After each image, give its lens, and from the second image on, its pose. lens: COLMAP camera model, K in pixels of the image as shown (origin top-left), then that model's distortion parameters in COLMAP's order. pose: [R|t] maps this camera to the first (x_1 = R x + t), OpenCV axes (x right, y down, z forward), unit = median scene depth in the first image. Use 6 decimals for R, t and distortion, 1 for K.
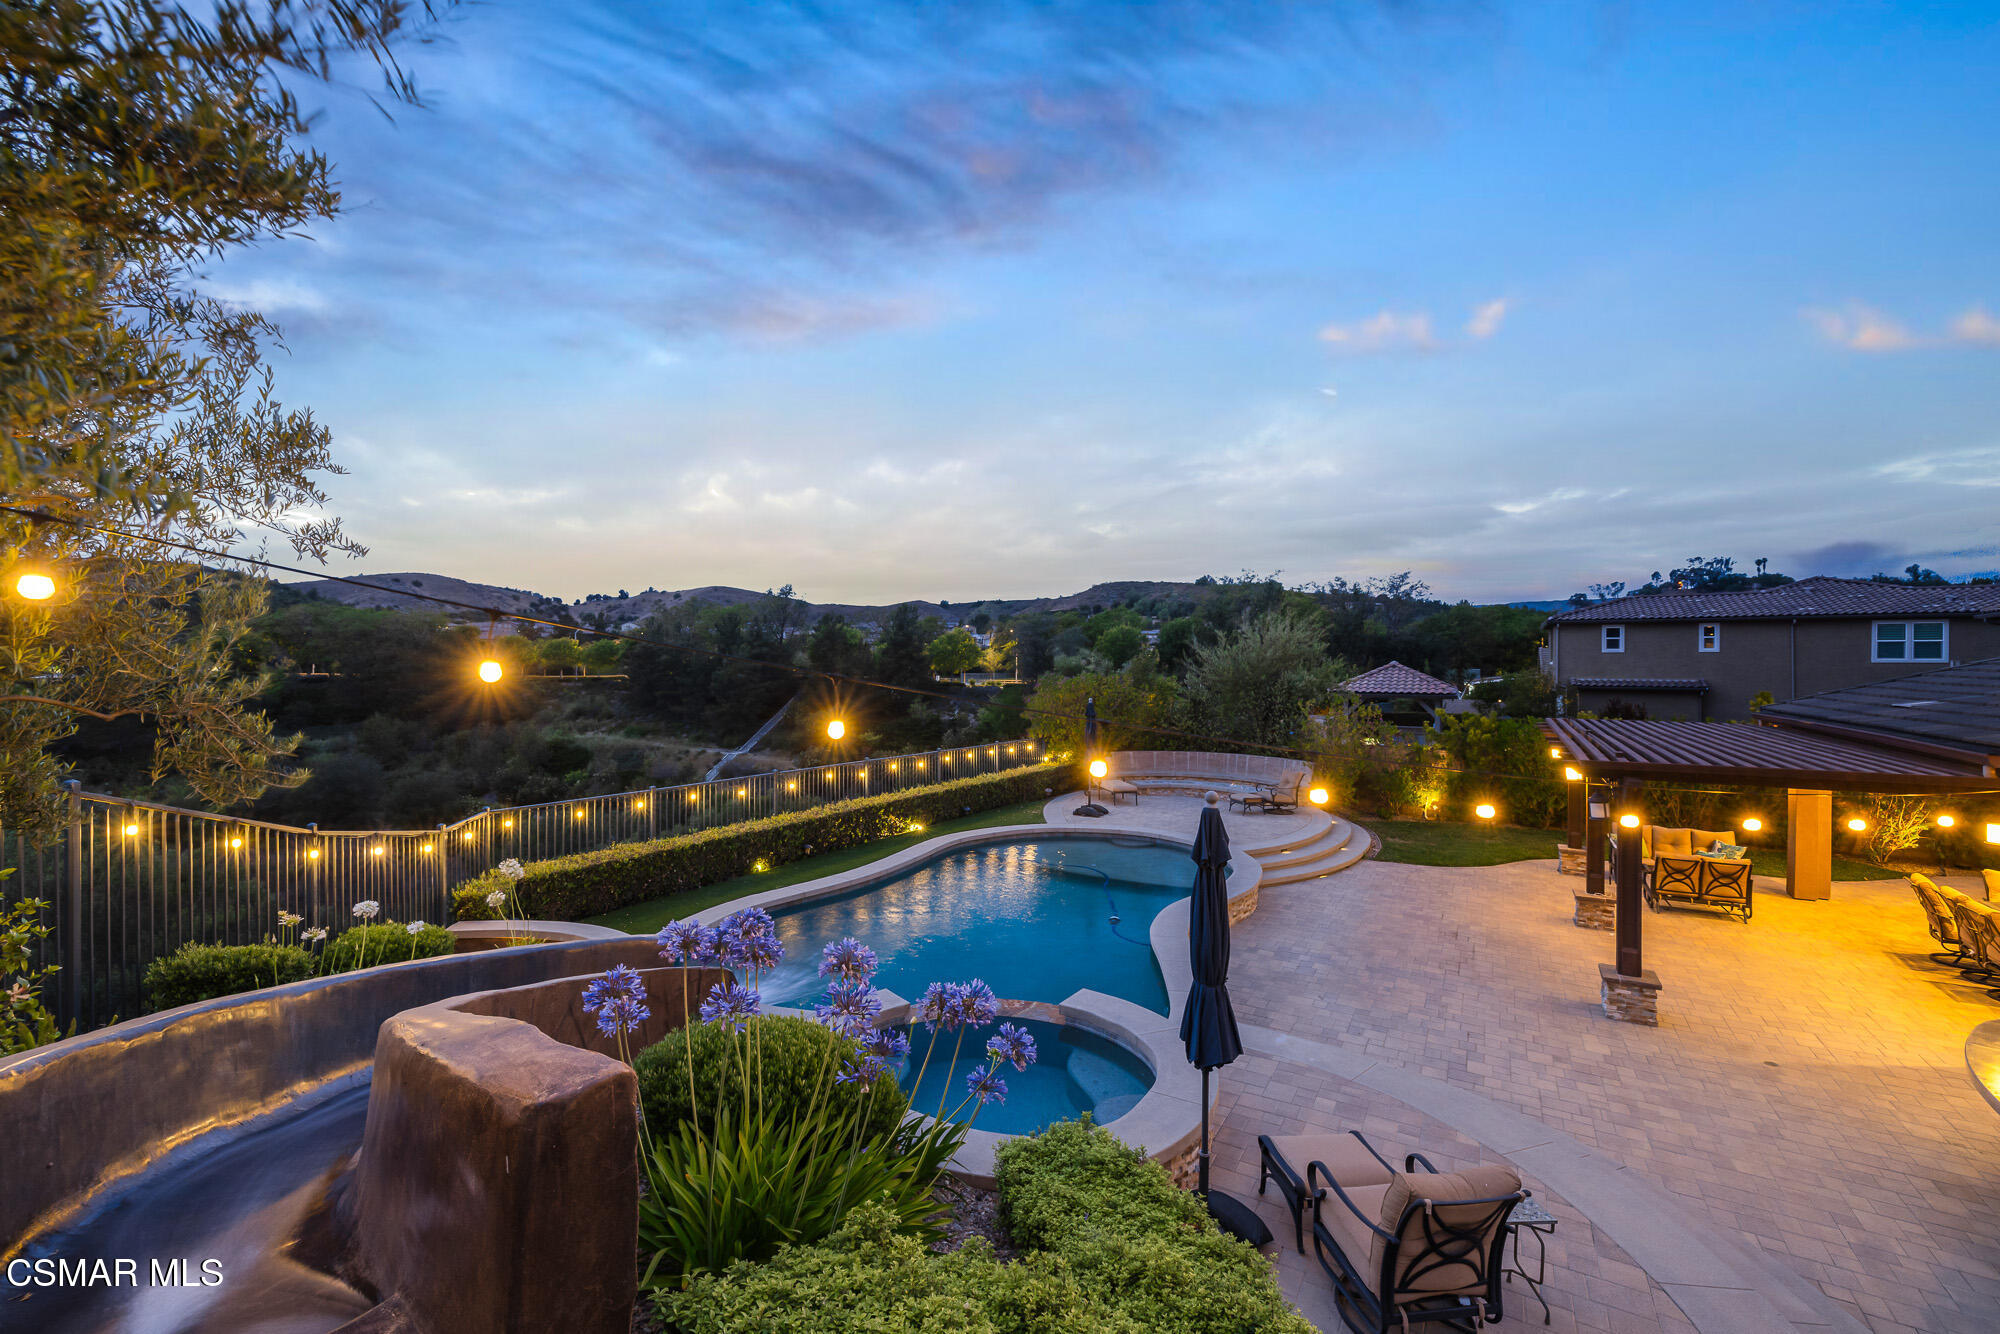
lens RADIAL K [[837.4, 0, 995.0], [0, 837.4, 677.9], [0, 0, 1]] dist [0.000892, -0.000049]
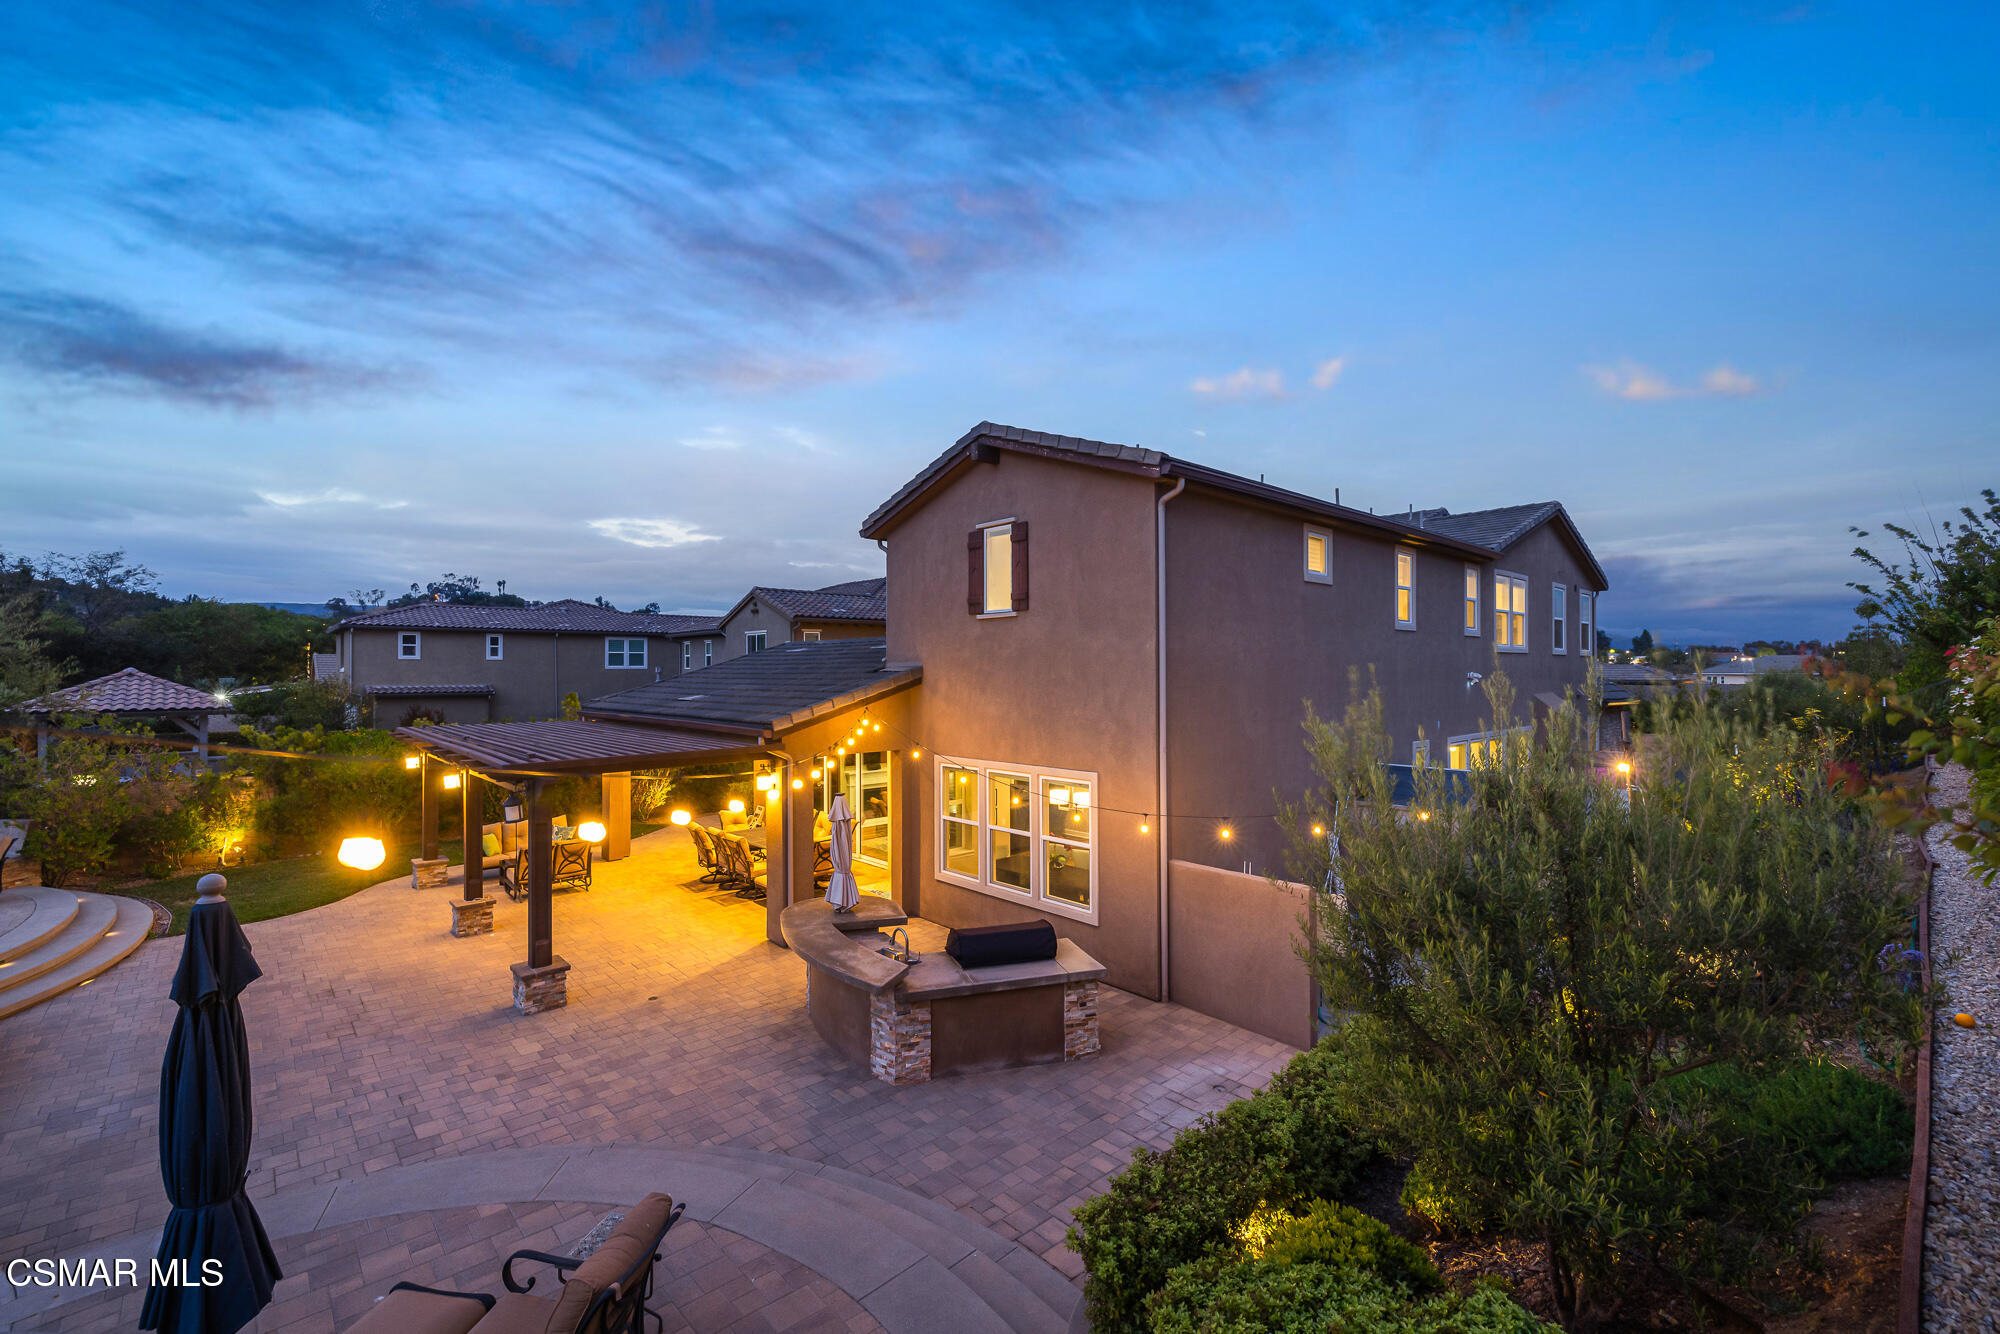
lens RADIAL K [[837.4, 0, 997.8], [0, 837.4, 662.2], [0, 0, 1]] dist [0.000892, -0.000049]
pose [[0.291970, 0.005699, 0.956411, -0.056558], [0.020690, 0.999711, -0.012273, -0.000229], [-0.956204, 0.023372, 0.291767, 0.100202]]
